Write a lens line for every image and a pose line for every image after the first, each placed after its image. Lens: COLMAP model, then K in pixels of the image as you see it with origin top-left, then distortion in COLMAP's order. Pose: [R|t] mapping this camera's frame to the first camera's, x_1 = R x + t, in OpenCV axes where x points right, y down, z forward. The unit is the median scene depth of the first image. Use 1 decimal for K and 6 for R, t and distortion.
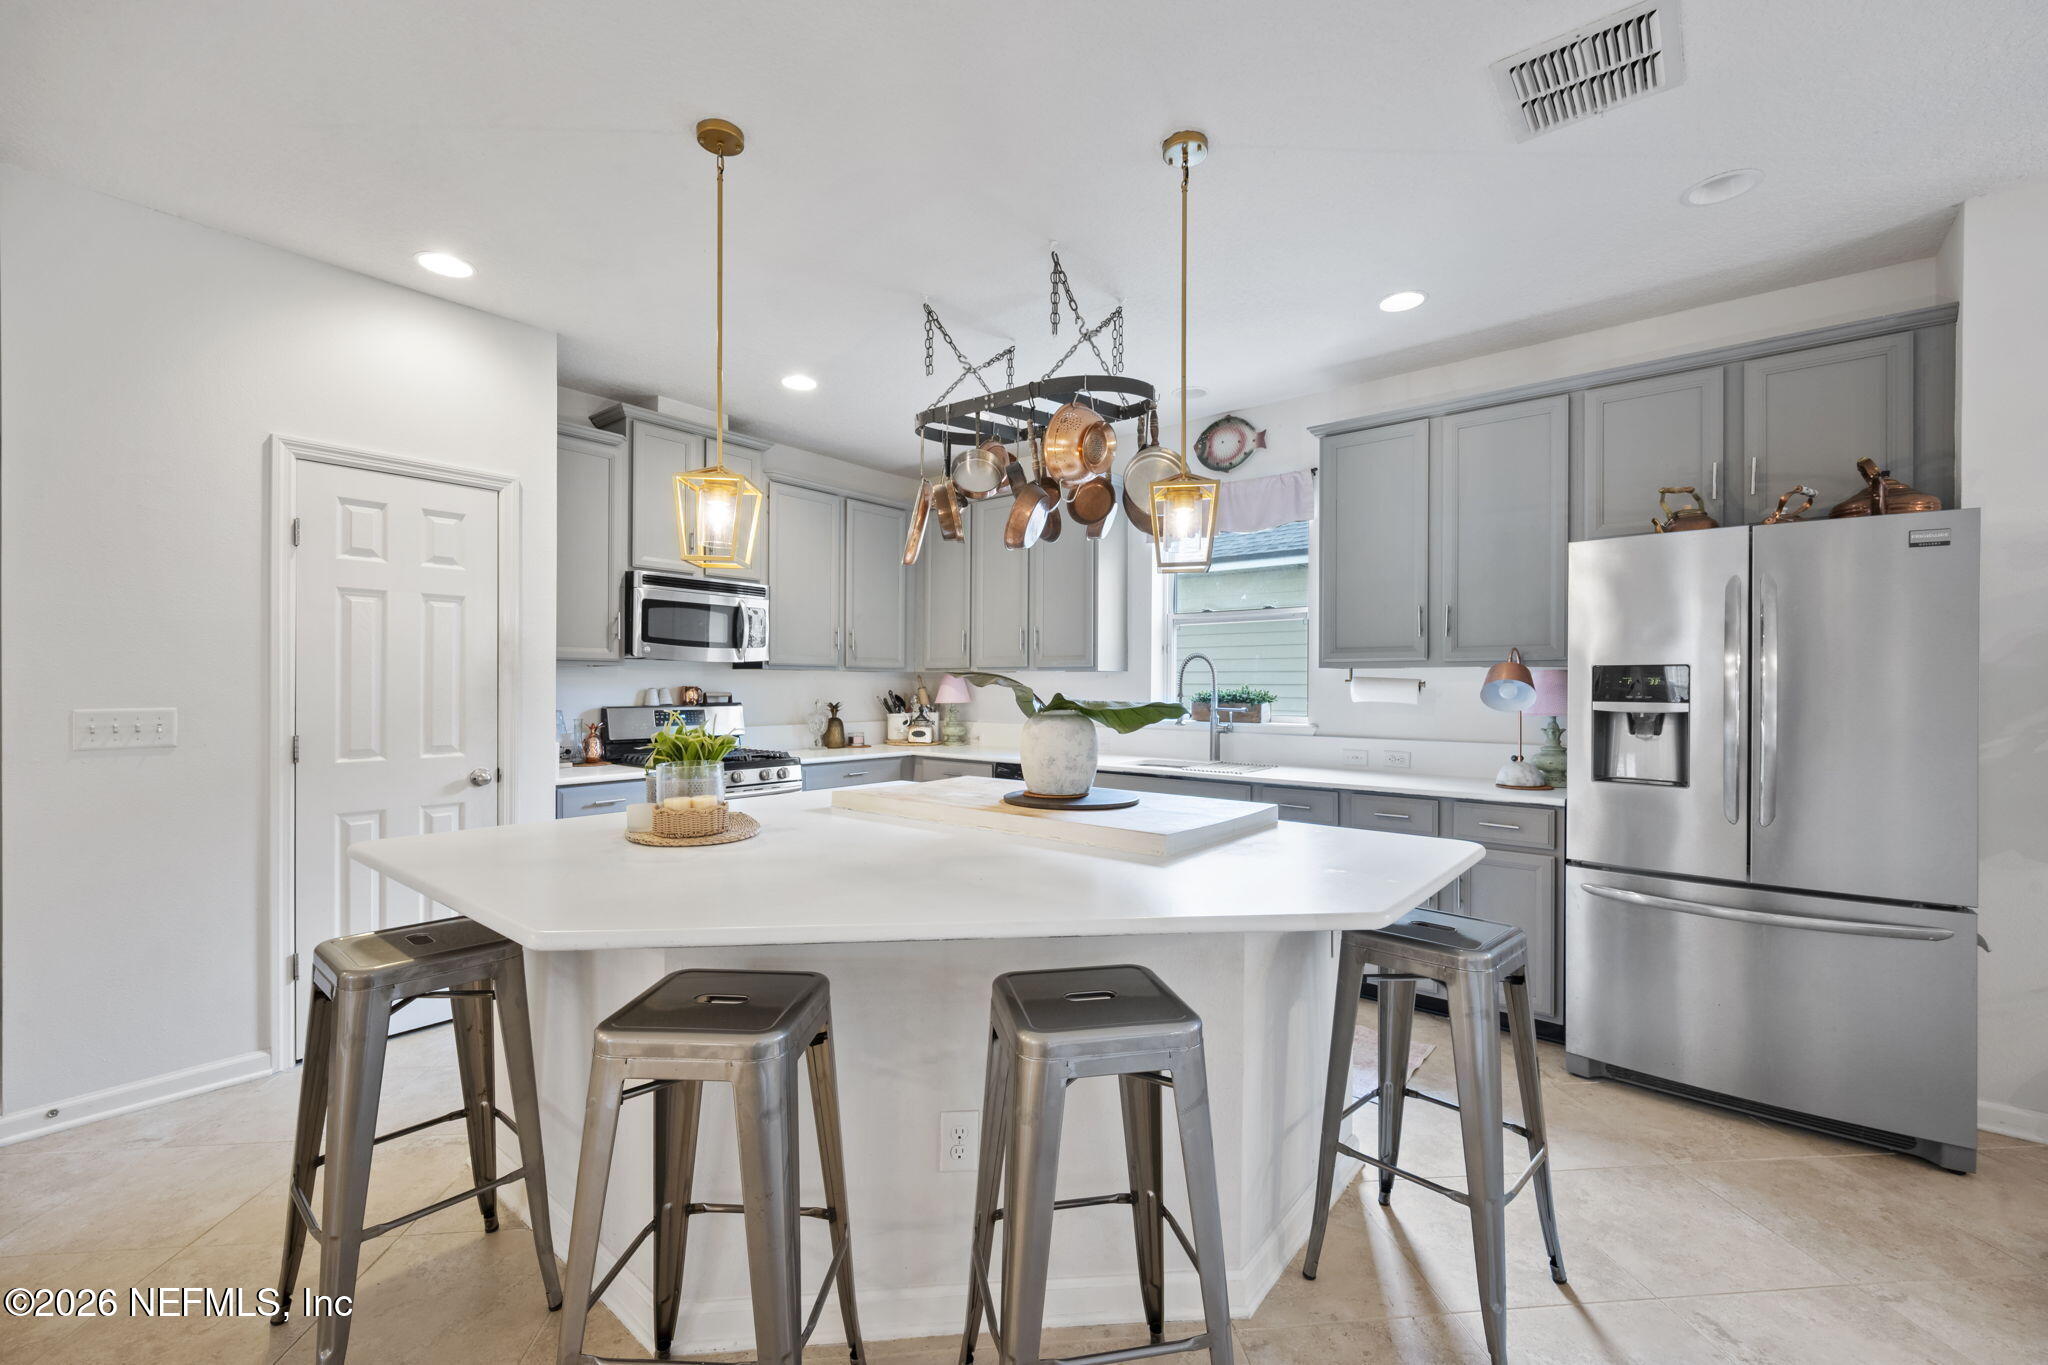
lens RADIAL K [[846.0, 0, 1026.2], [0, 846.0, 682.4], [0, 0, 1]] dist [-0.000484, 0.000035]
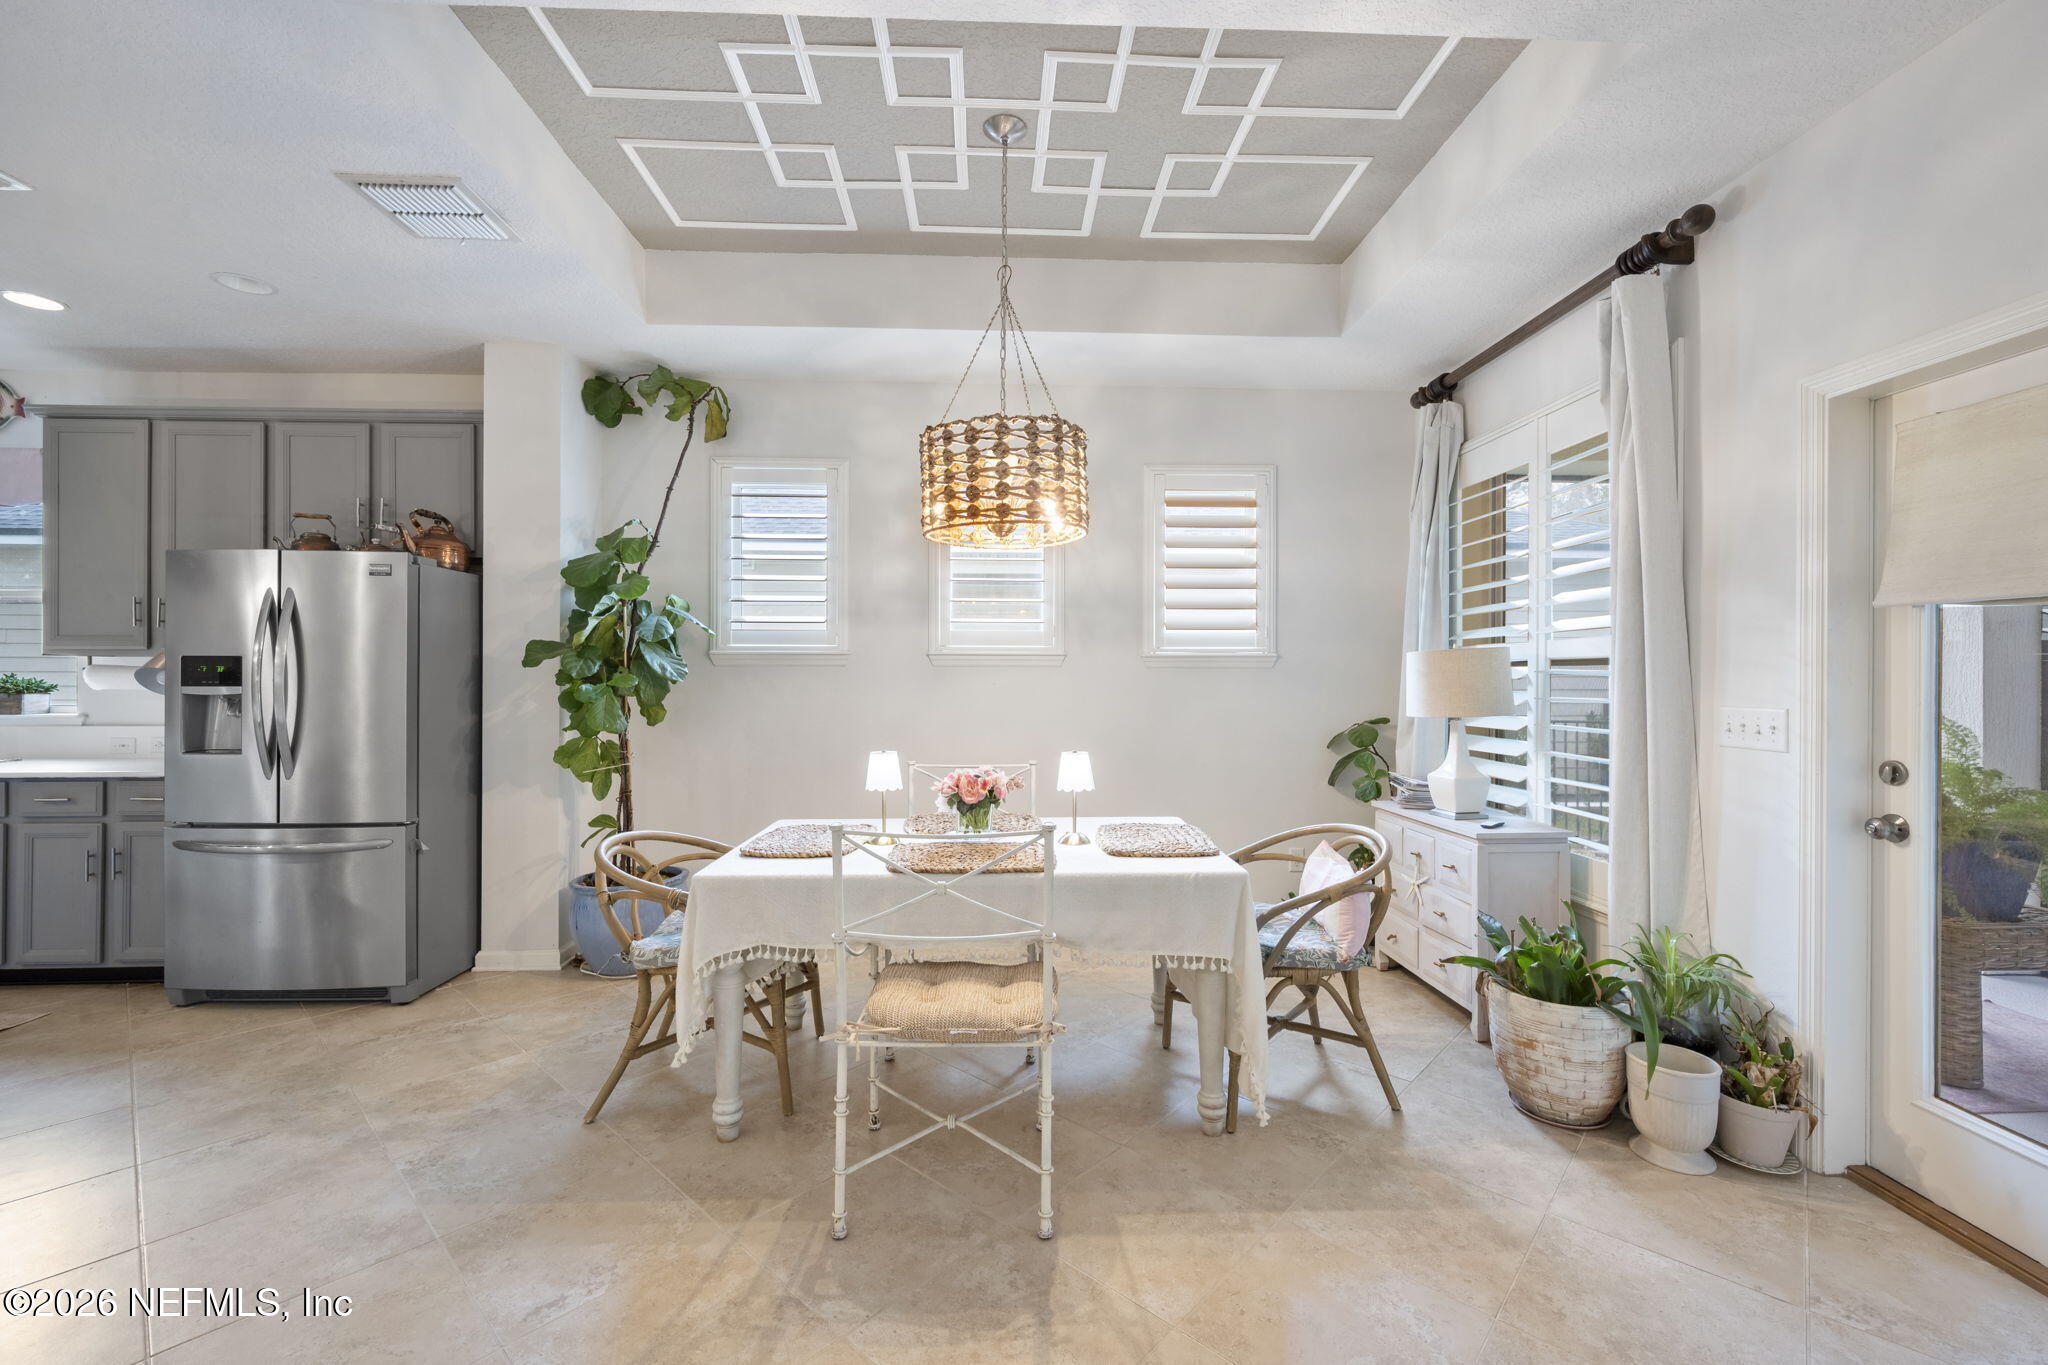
lens RADIAL K [[846.0, 0, 1026.2], [0, 846.0, 682.4], [0, 0, 1]] dist [-0.000484, 0.000035]
pose [[0.744722, -0.008565, 0.667320, 0.516113], [0.000695, 0.999927, 0.012058, 0.002633], [-0.667375, -0.008516, 0.744673, -0.450897]]
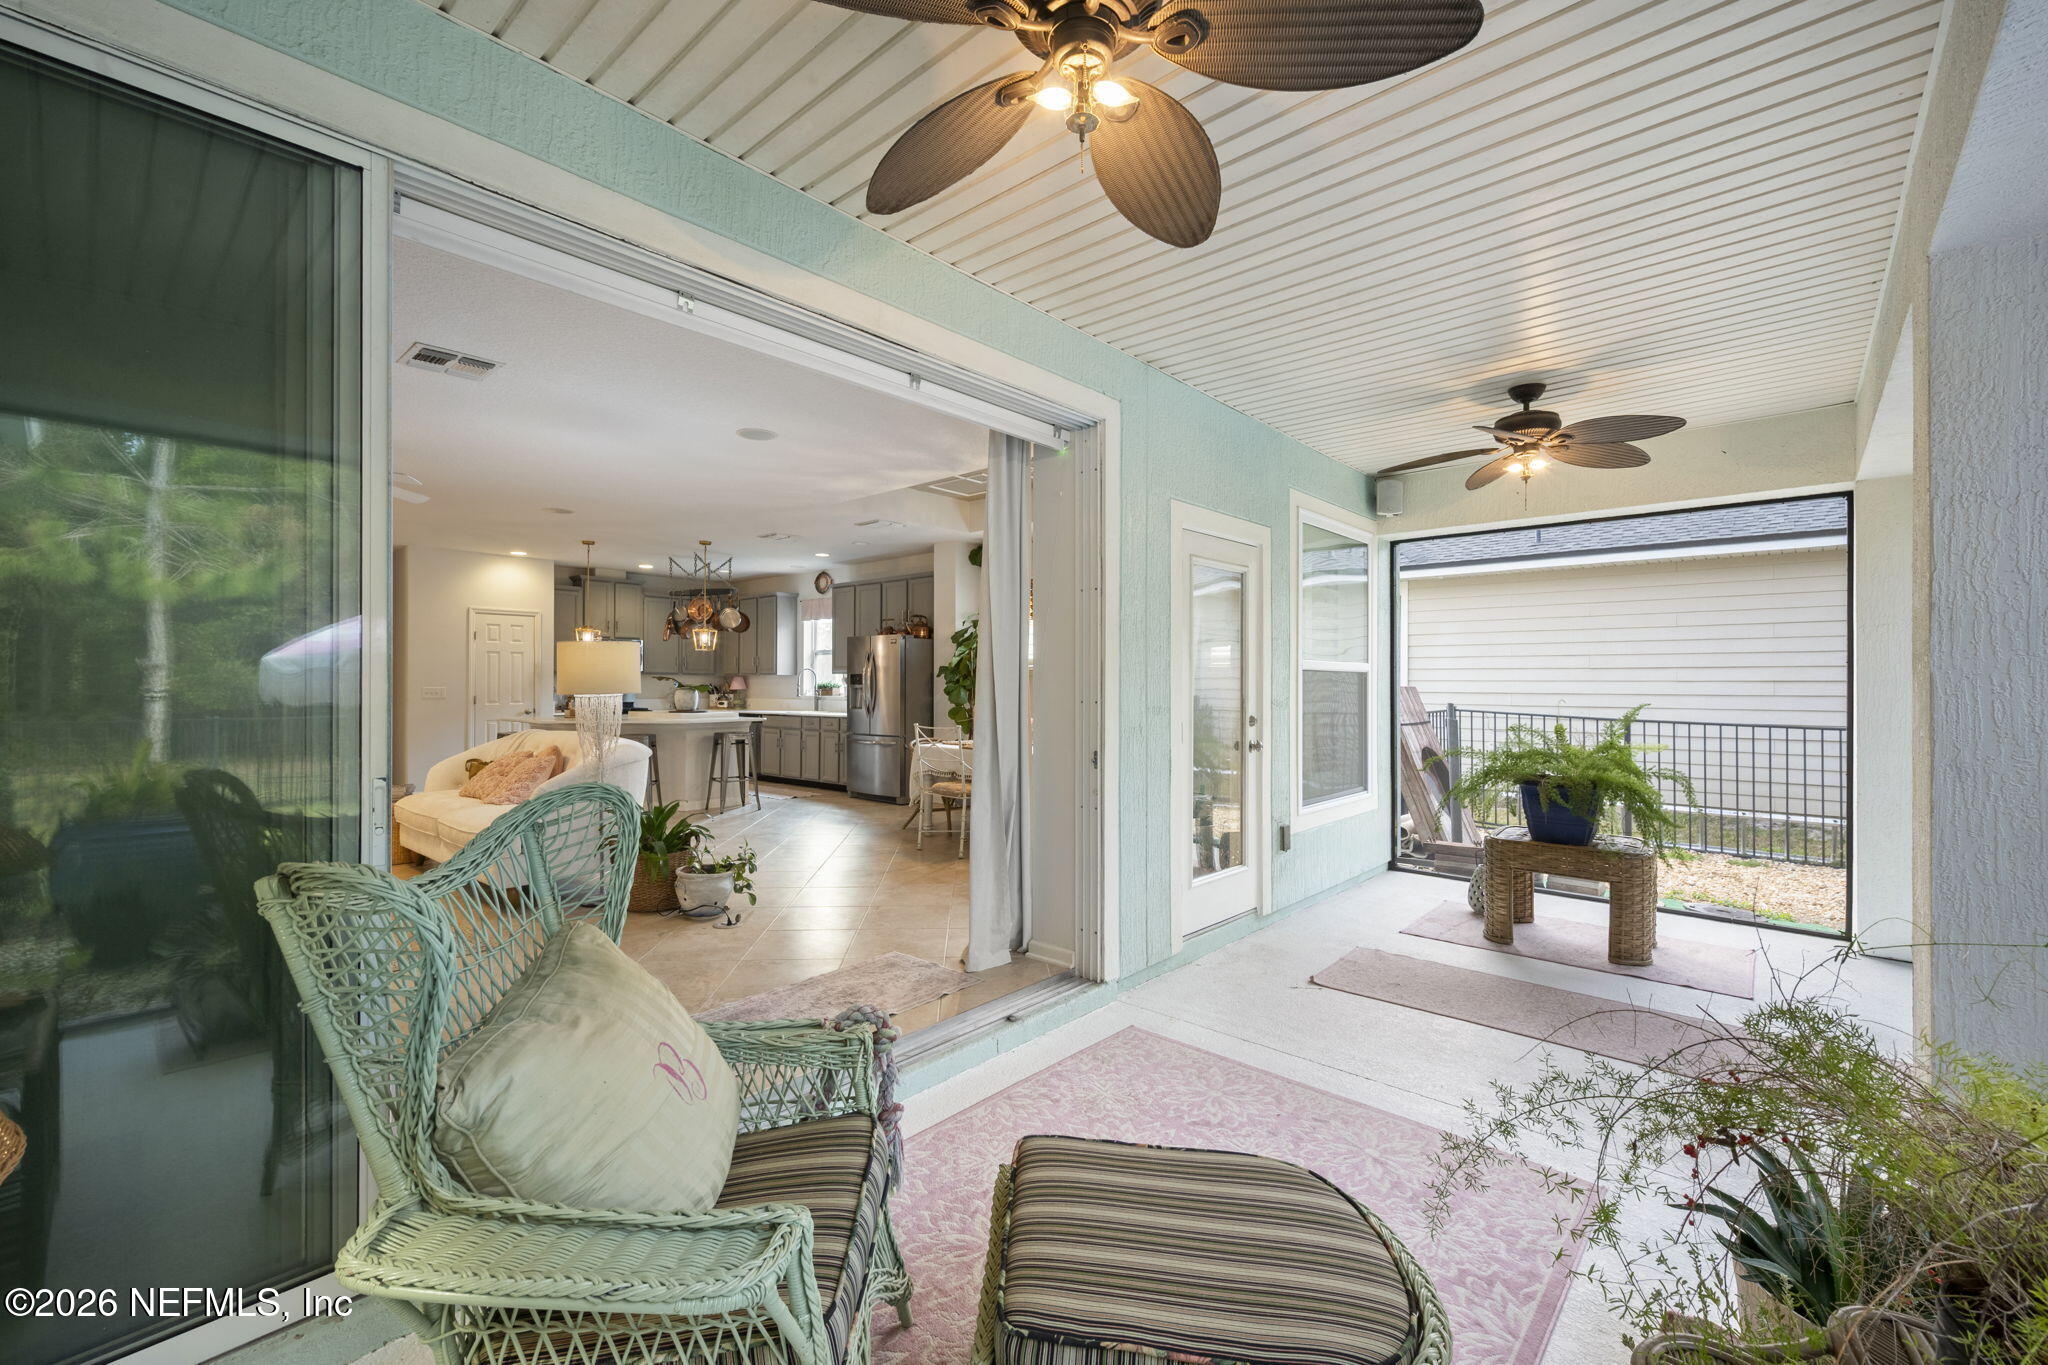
lens RADIAL K [[846.0, 0, 1026.2], [0, 846.0, 682.4], [0, 0, 1]] dist [-0.000484, 0.000035]
pose [[0.999110, -0.000726, -0.042173, 1.037116], [0.000715, 1.000000, -0.000270, 0.010337], [0.042173, 0.000240, 0.999110, -1.602804]]
